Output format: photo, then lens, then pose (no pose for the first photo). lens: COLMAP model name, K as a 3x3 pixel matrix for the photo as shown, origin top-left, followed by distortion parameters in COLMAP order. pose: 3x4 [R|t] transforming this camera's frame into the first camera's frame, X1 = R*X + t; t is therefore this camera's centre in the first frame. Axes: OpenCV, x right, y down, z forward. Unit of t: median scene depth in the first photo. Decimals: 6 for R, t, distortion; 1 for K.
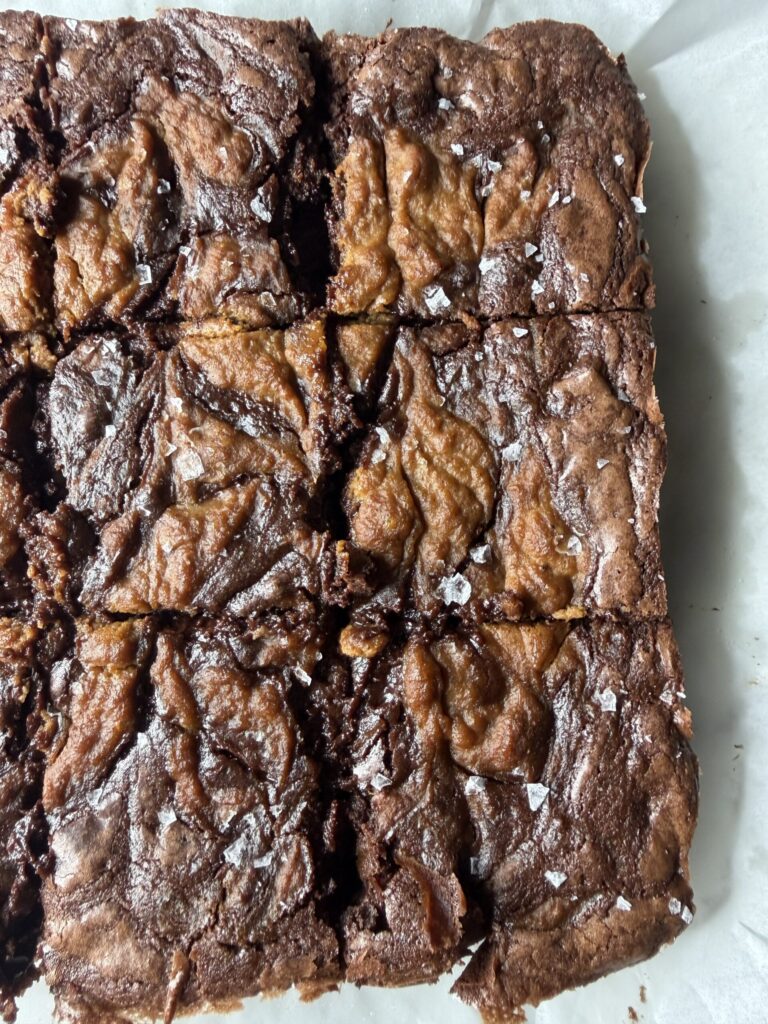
lens RADIAL K [[664.4, 0, 384.0], [0, 664.4, 512.0], [0, 0, 1]] dist [-0.002643, 0.001727]
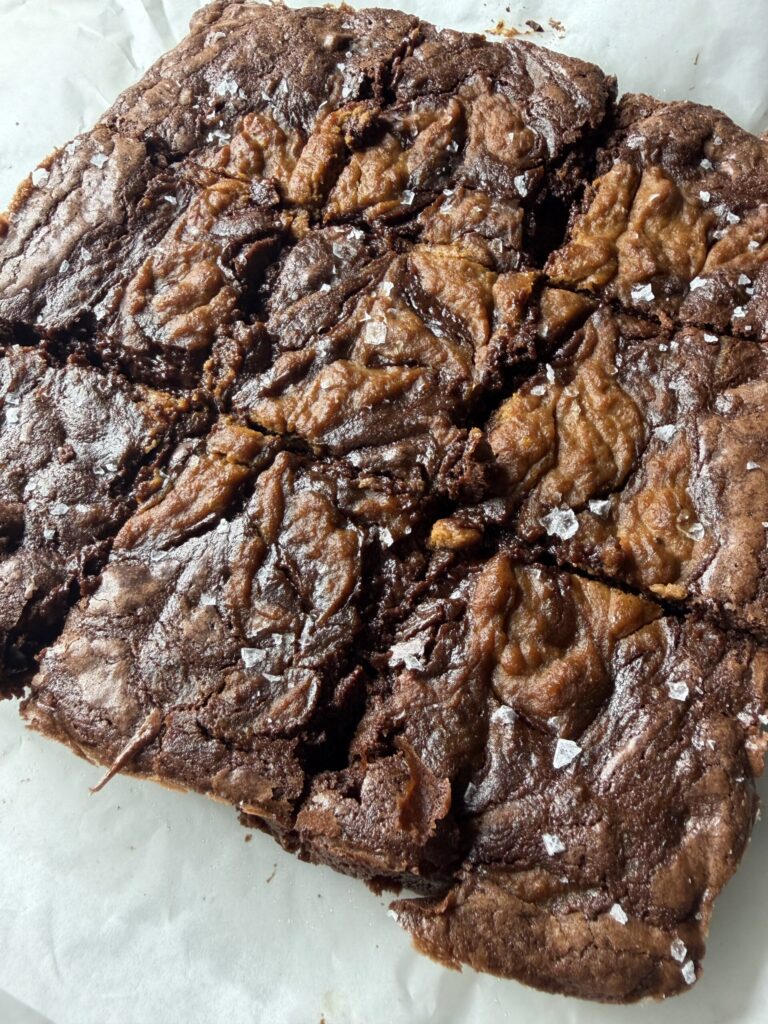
lens RADIAL K [[664.4, 0, 384.0], [0, 664.4, 512.0], [0, 0, 1]] dist [-0.002643, 0.001727]
pose [[0.897833, 0.387674, -0.208818, 0.068685], [-0.428971, 0.877102, -0.216044, 0.425943], [0.099400, 0.283549, 0.953792, 0.026055]]
